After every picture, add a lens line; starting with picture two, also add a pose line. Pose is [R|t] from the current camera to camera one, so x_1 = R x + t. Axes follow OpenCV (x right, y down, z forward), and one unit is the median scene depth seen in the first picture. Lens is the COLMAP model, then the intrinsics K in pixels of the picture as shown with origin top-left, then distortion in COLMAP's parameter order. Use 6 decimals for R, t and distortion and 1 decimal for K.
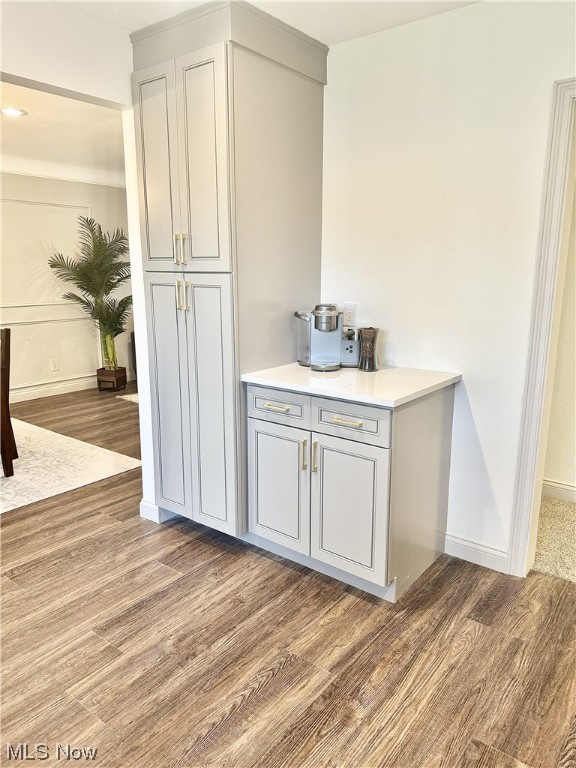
lens RADIAL K [[544.5, 0, 286.3], [0, 544.5, 383.5], [0, 0, 1]] dist [-0.010048, -0.004173]
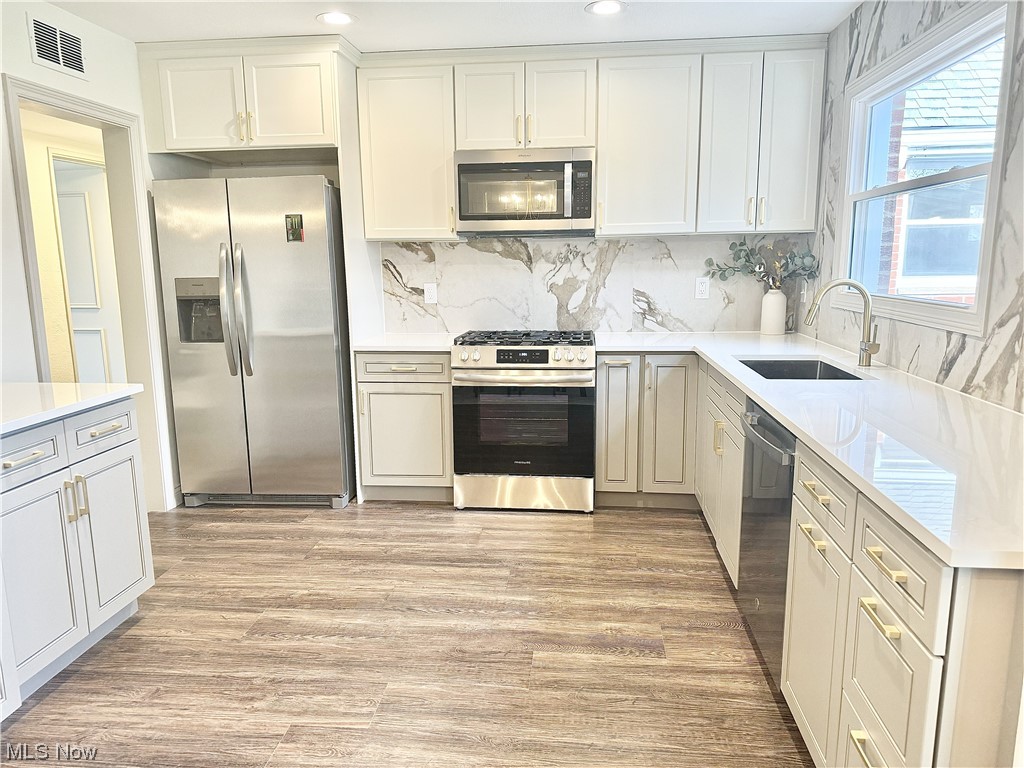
lens RADIAL K [[725.9, 0, 512.1], [0, 725.9, 385.2], [0, 0, 1]] dist [-0.010048, -0.004173]
pose [[-0.532457, -0.145281, 0.833896, -1.261939], [0.190212, 0.939428, 0.285121, -0.215095], [-0.824808, 0.310431, -0.472572, 1.051001]]
